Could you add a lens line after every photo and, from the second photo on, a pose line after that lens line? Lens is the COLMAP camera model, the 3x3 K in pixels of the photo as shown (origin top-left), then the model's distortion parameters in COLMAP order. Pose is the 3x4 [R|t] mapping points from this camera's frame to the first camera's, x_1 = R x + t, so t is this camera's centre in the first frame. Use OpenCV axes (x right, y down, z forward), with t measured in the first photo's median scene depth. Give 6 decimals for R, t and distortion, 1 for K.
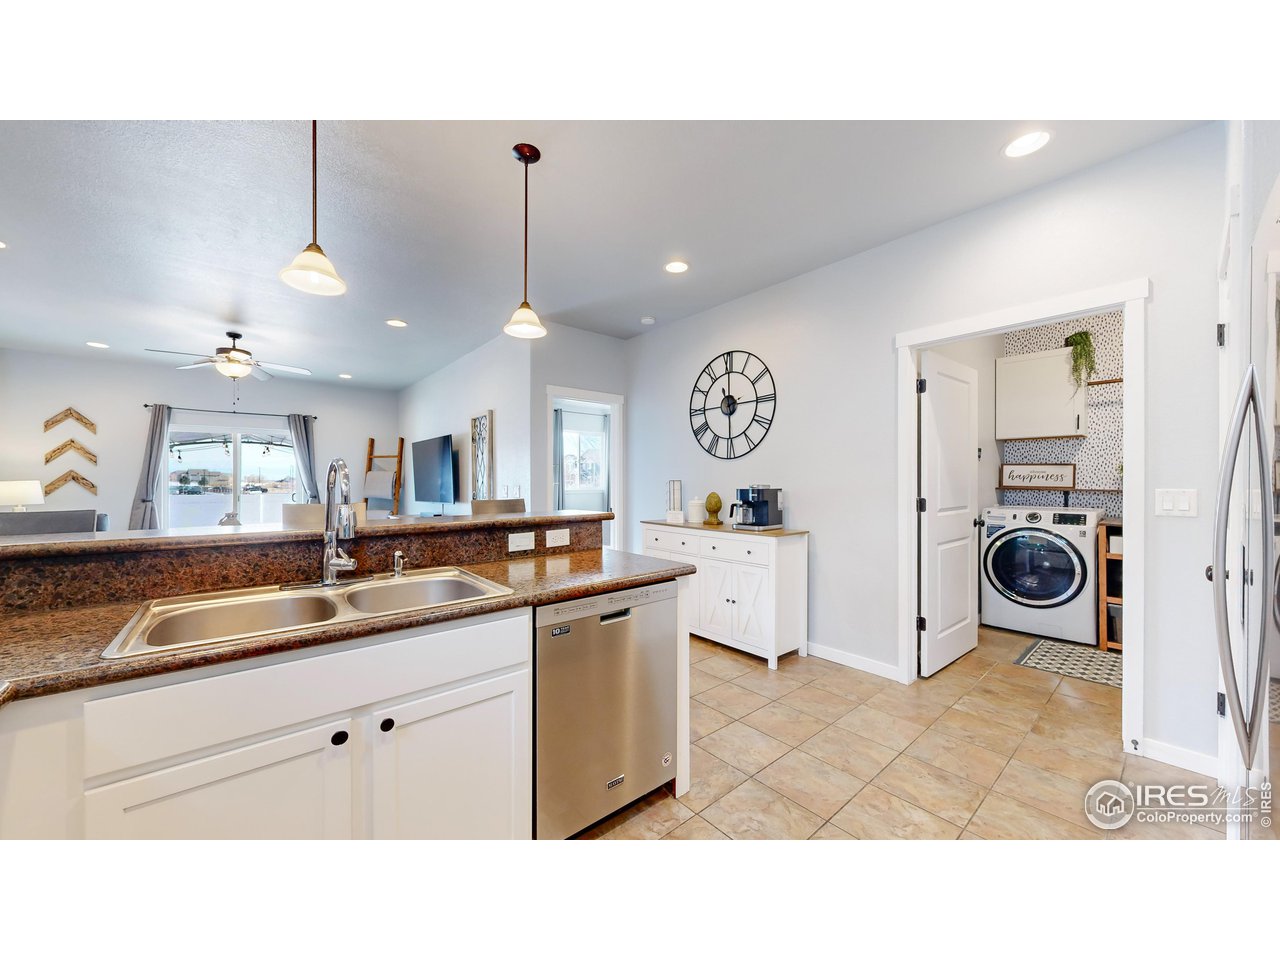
lens RADIAL K [[469.7, 0, 637.1], [0, 469.7, 481.8], [0, 0, 1]] dist [-0.001208, -0.000131]
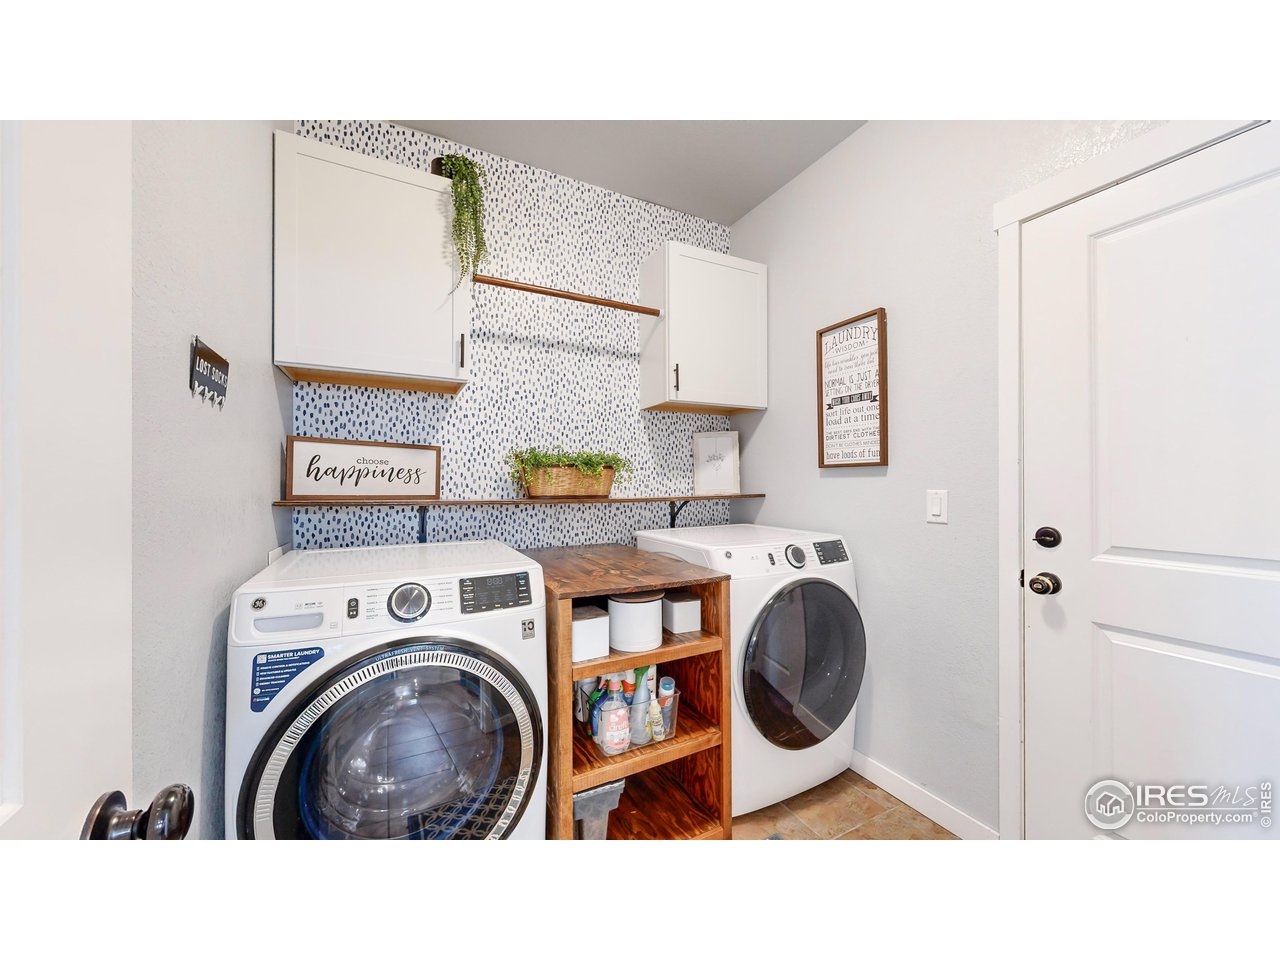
lens RADIAL K [[469.7, 0, 636.2], [0, 469.7, 480.7], [0, 0, 1]] dist [-0.001208, -0.000131]
pose [[0.223108, 0.005686, 0.974777, 0.510345], [0.001275, 0.999980, -0.006125, -0.000922], [-0.974793, 0.002609, 0.223096, 0.694867]]
